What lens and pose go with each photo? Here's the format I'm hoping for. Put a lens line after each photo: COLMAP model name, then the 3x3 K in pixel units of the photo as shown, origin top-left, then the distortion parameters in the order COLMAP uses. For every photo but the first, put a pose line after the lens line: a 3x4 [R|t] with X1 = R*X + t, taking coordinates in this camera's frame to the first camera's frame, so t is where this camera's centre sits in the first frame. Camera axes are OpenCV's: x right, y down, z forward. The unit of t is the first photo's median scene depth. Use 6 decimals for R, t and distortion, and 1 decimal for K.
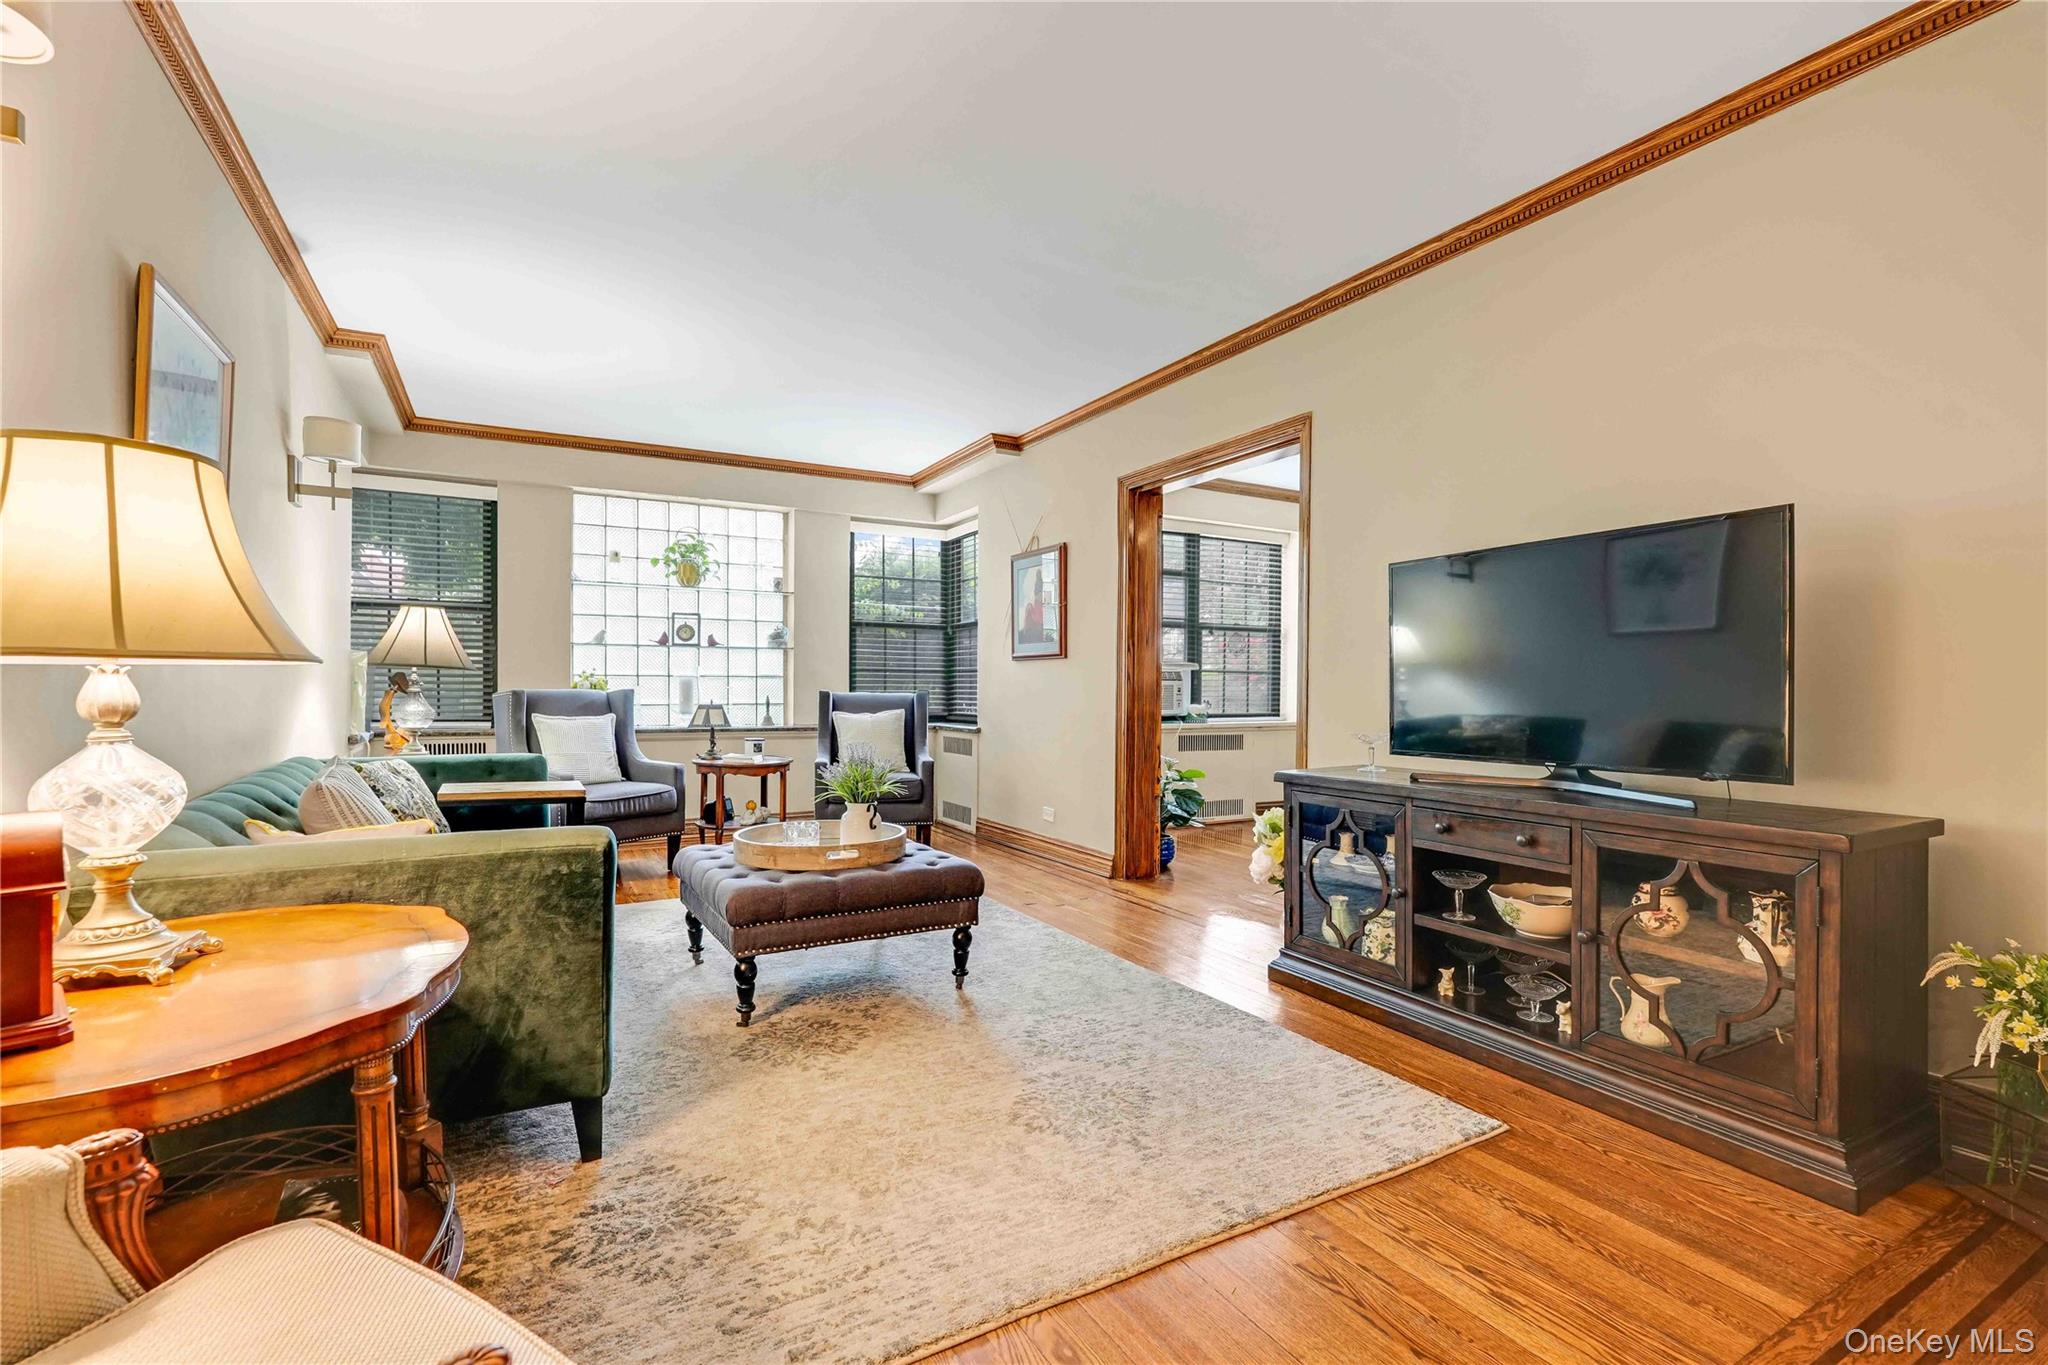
lens RADIAL K [[918.3, 0, 1014.5], [0, 918.3, 704.1], [0, 0, 1]] dist [-0.017448, 0.009915]
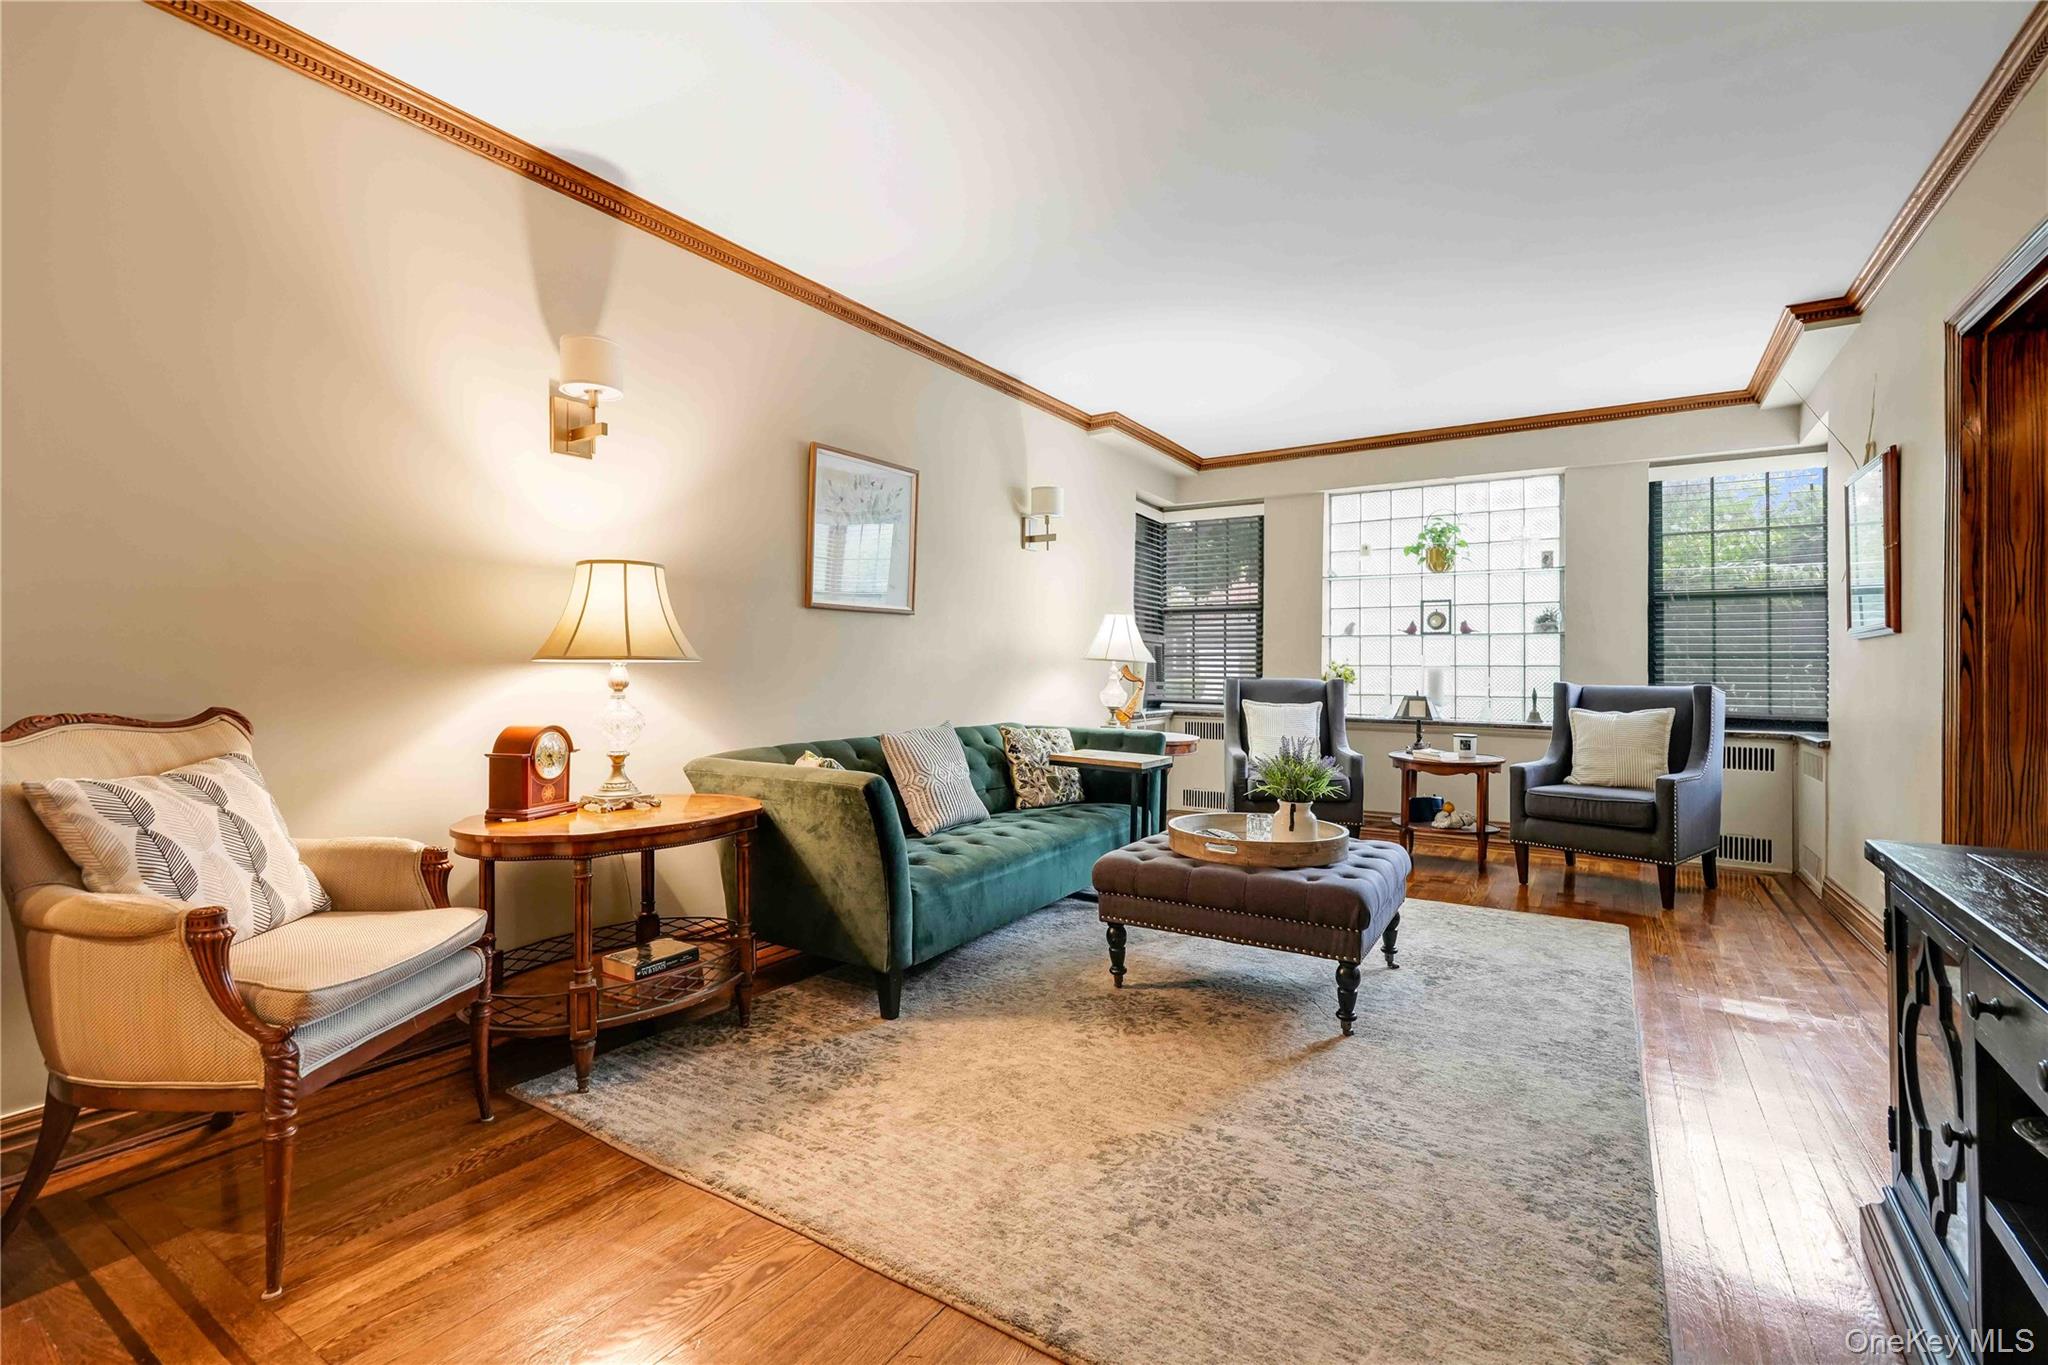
lens RADIAL K [[918.9, 0, 1023.3], [0, 918.9, 673.7], [0, 0, 1]] dist [-0.023404, 0.010503]
pose [[0.462827, 0.001856, -0.886447, 0.360116], [-0.022733, 0.999694, -0.009776, -0.004379], [0.886157, 0.024677, 0.462728, 0.224864]]
